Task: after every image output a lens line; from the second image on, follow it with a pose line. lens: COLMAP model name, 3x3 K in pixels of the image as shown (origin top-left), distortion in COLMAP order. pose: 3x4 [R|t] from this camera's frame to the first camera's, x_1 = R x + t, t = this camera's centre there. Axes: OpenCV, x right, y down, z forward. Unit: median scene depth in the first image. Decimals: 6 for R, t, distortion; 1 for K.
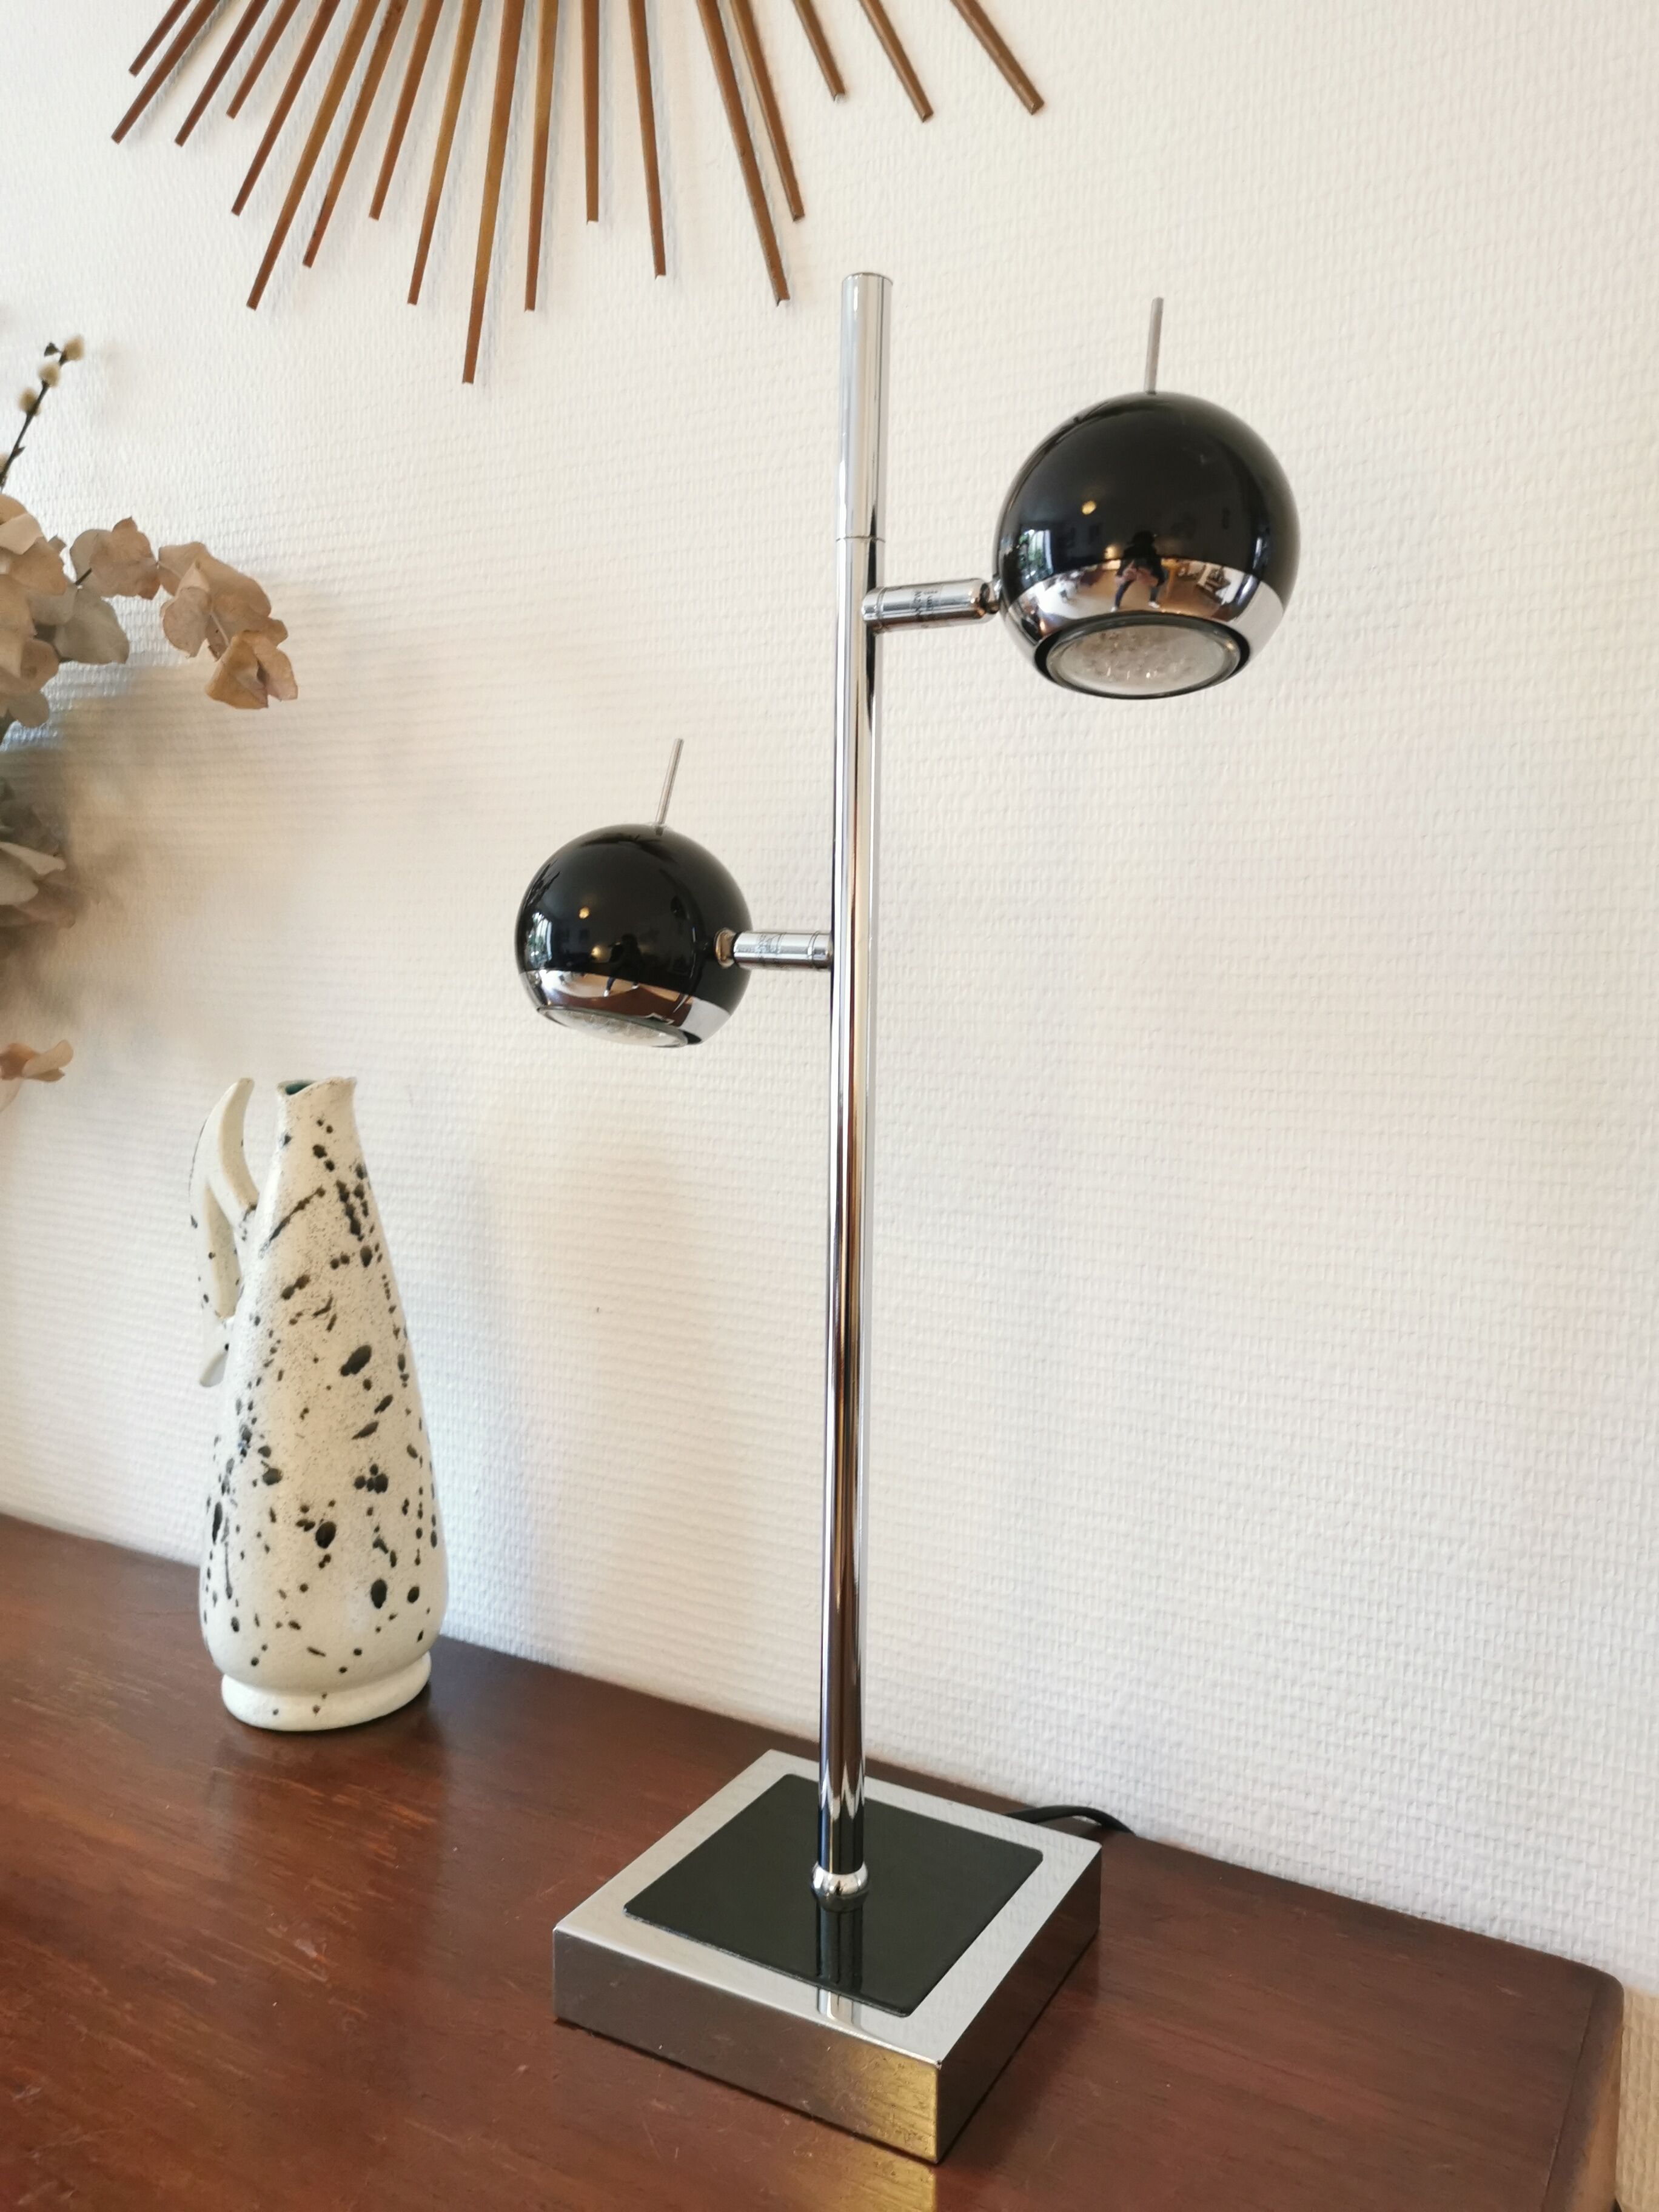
lens RADIAL K [[1773.8, 0, 801.5], [0, 1773.8, 1104.3], [0, 0, 1]] dist [0.047024, -0.068402]
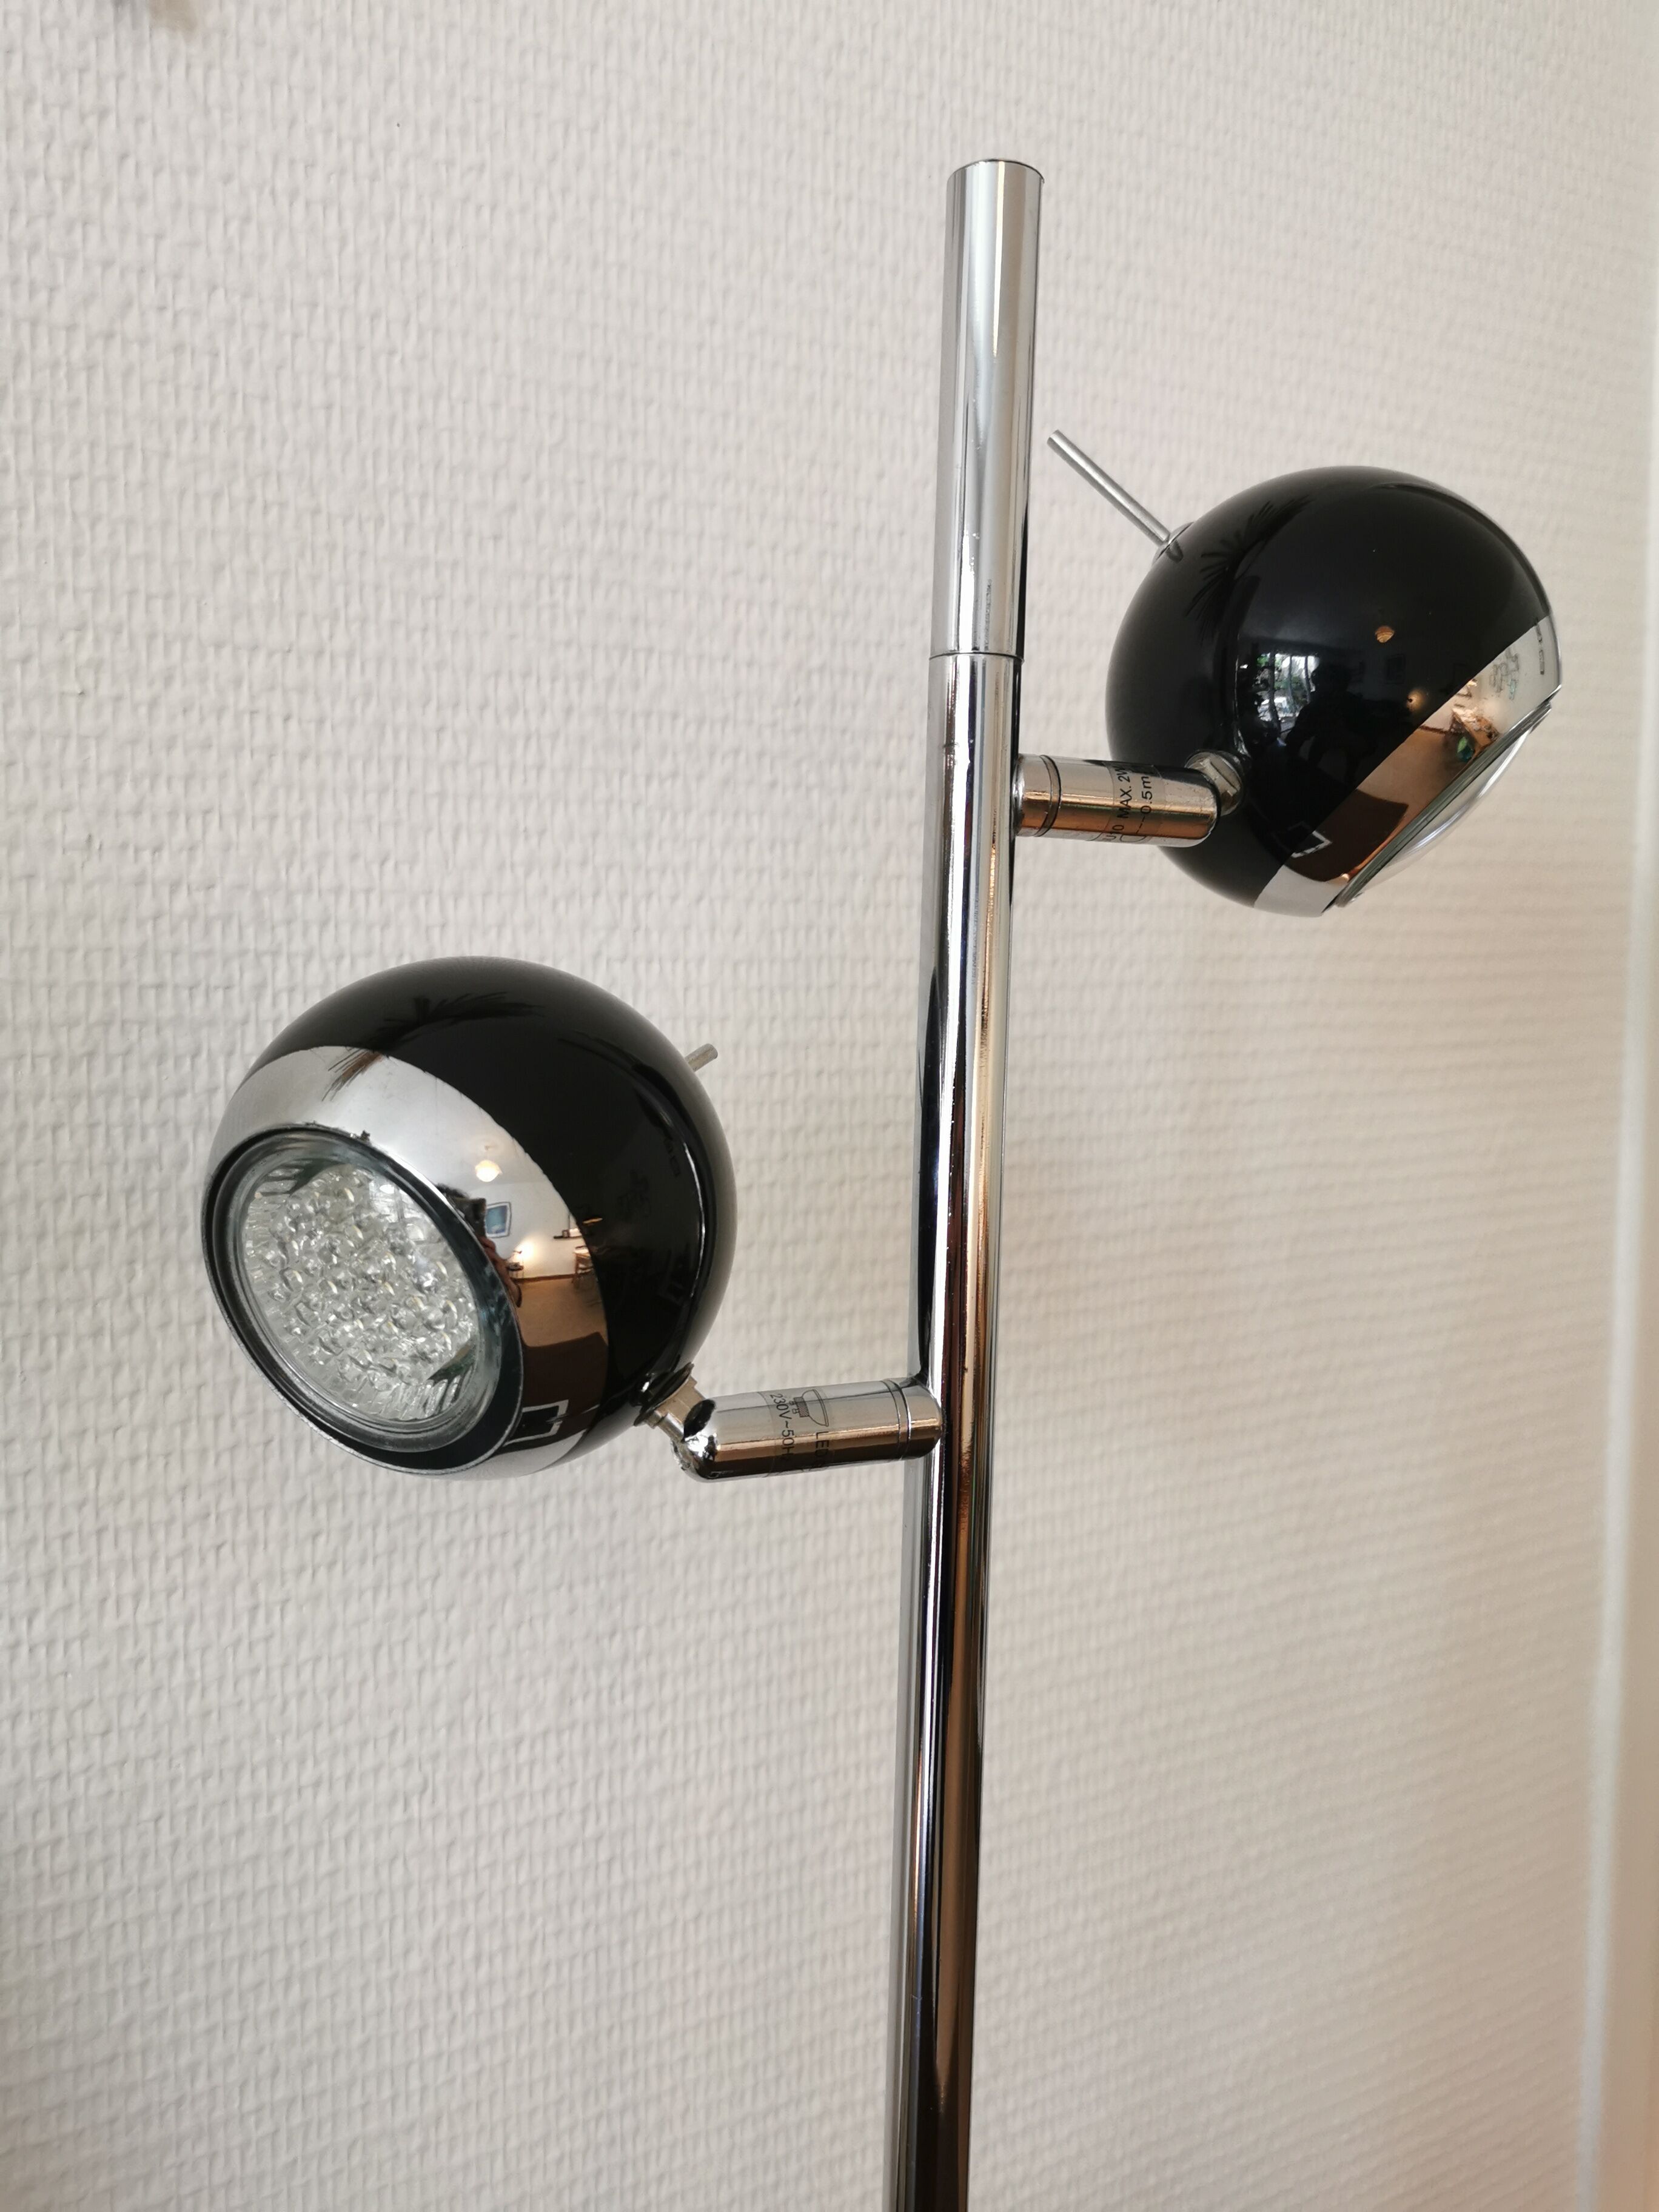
lens RADIAL K [[1773.8, 0, 863.3], [0, 1773.8, 1106.8], [0, 0, 1]] dist [0.047024, -0.068402]
pose [[0.456449, -0.073839, 0.886681, -0.401512], [0.083788, 0.995689, 0.039785, -0.172214], [-0.885796, 0.056134, 0.460668, 0.686910]]
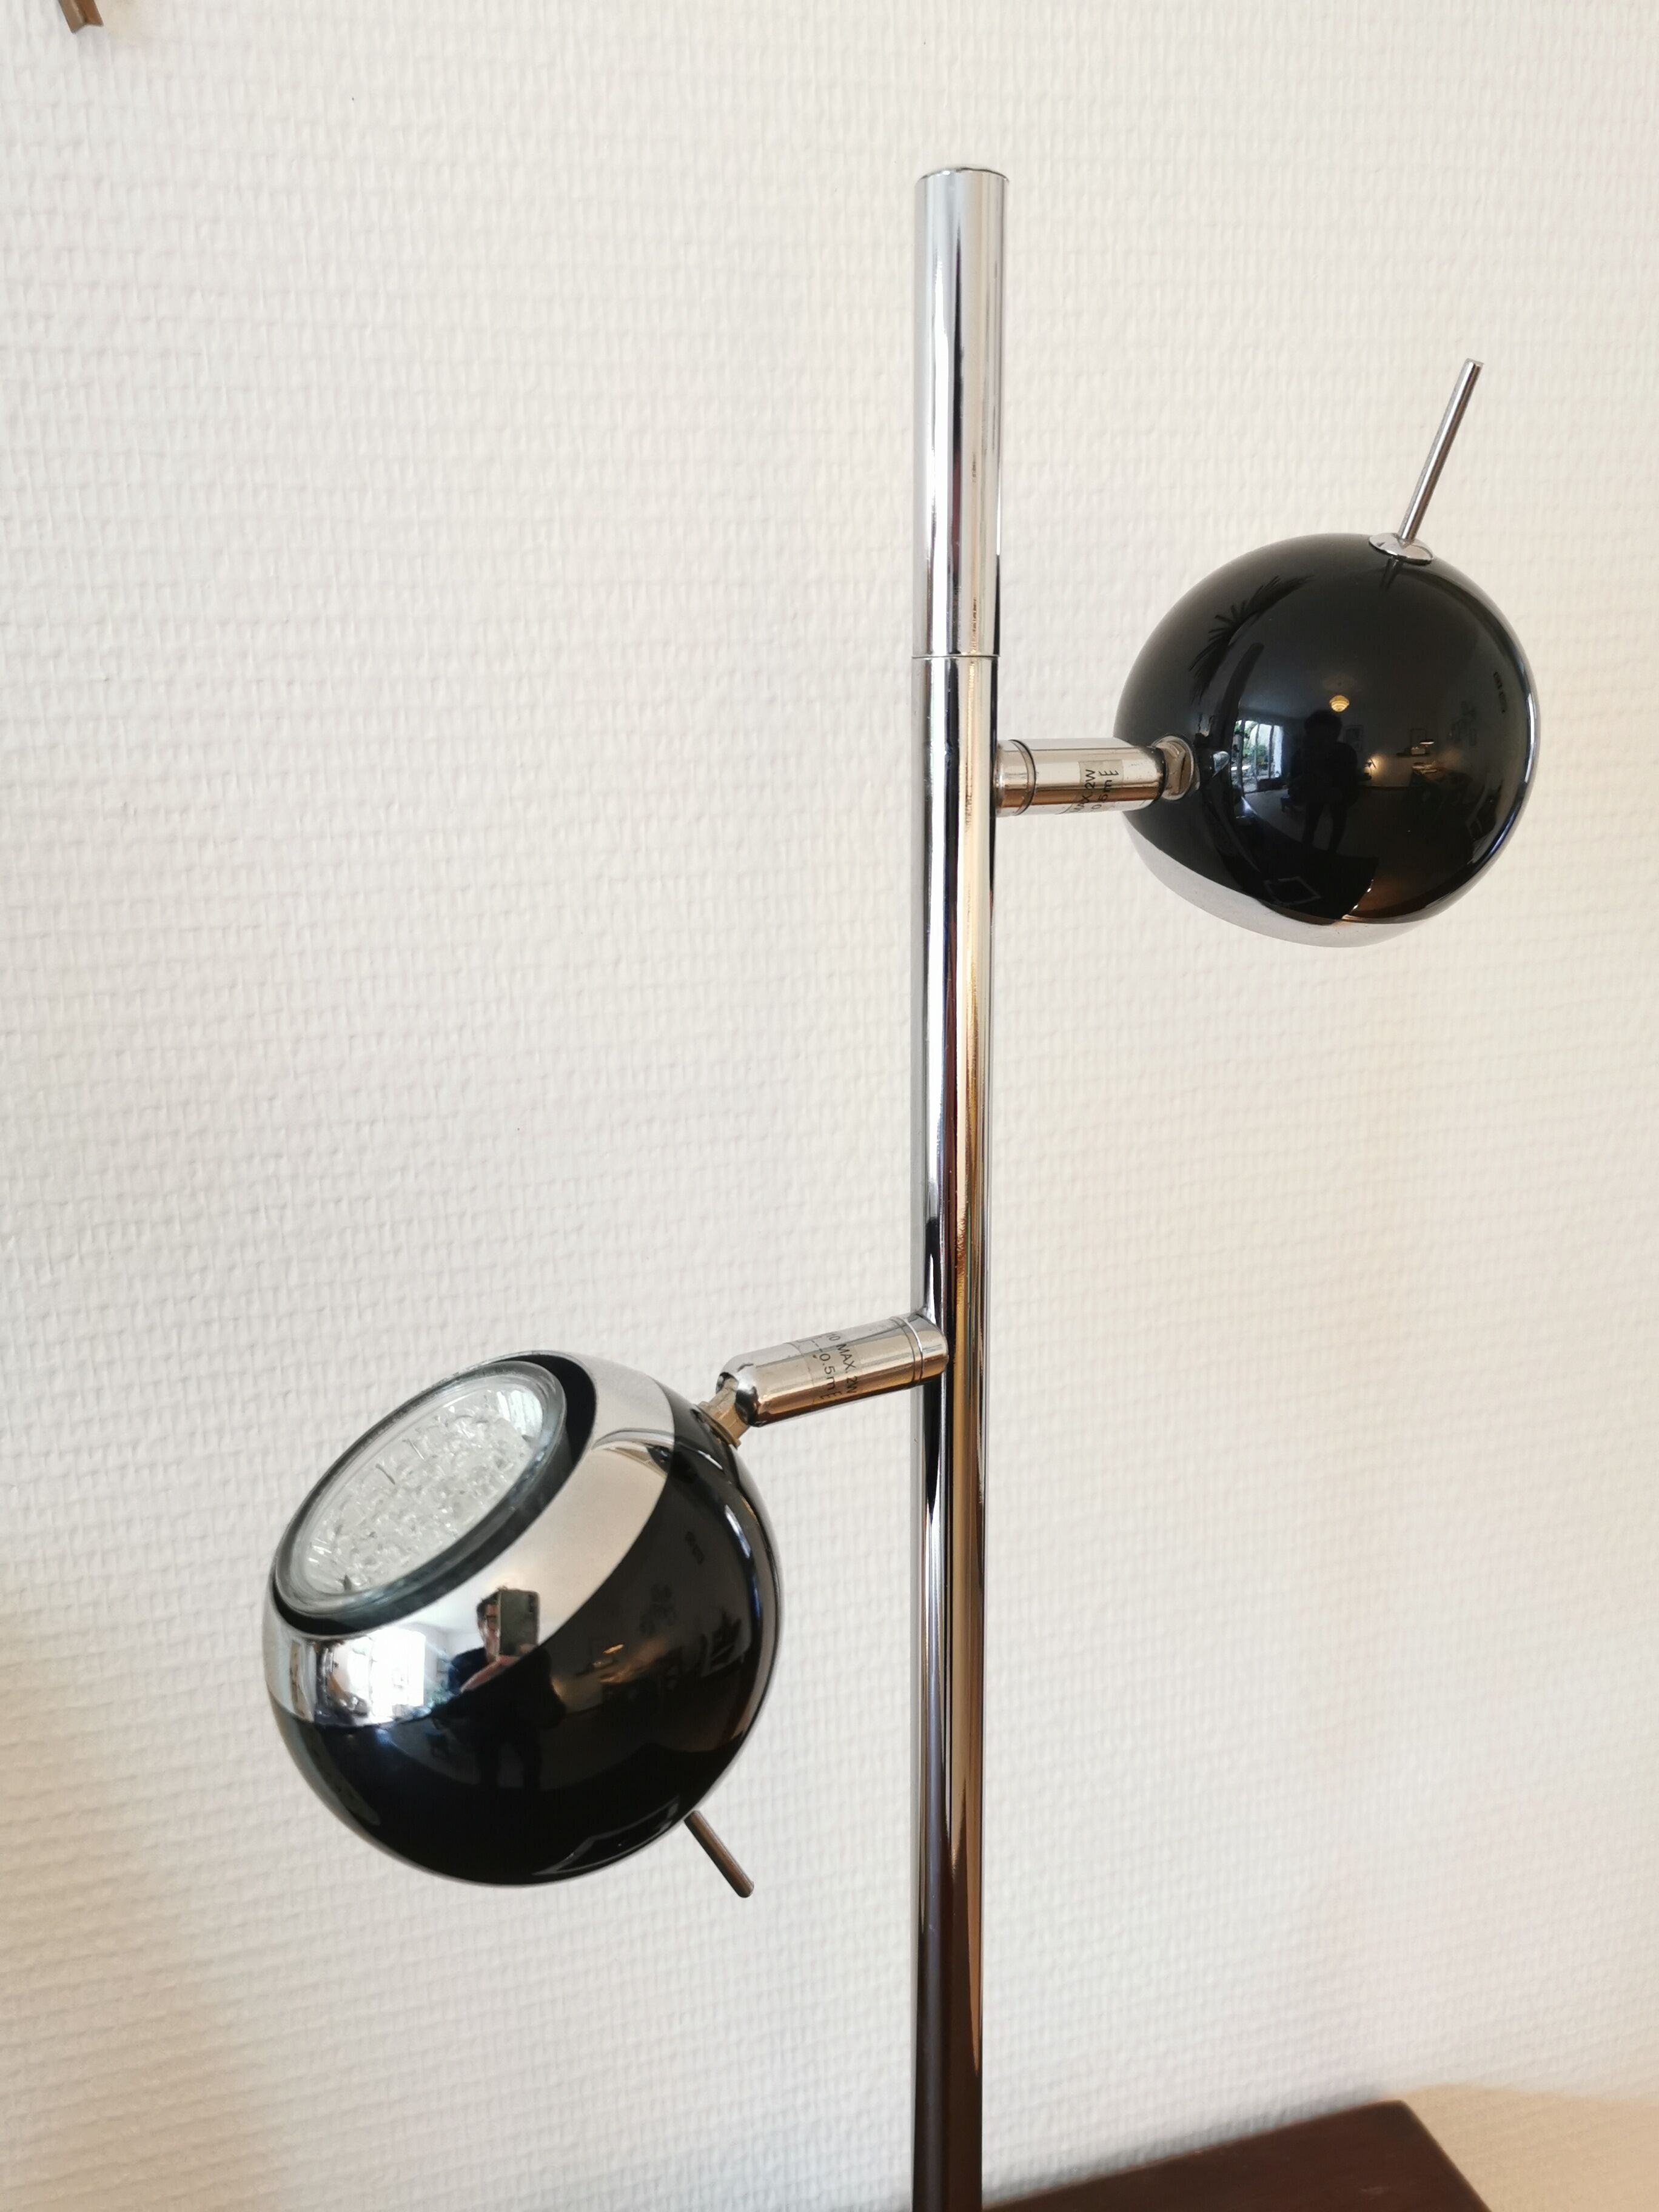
lens RADIAL K [[1773.8, 0, 857.6], [0, 1773.8, 1107.6], [0, 0, 1]] dist [0.047024, -0.068402]
pose [[0.670283, -0.190629, 0.717204, -0.320709], [0.104809, 0.981075, 0.162812, -0.222404], [-0.734667, -0.033961, 0.677577, 0.520564]]
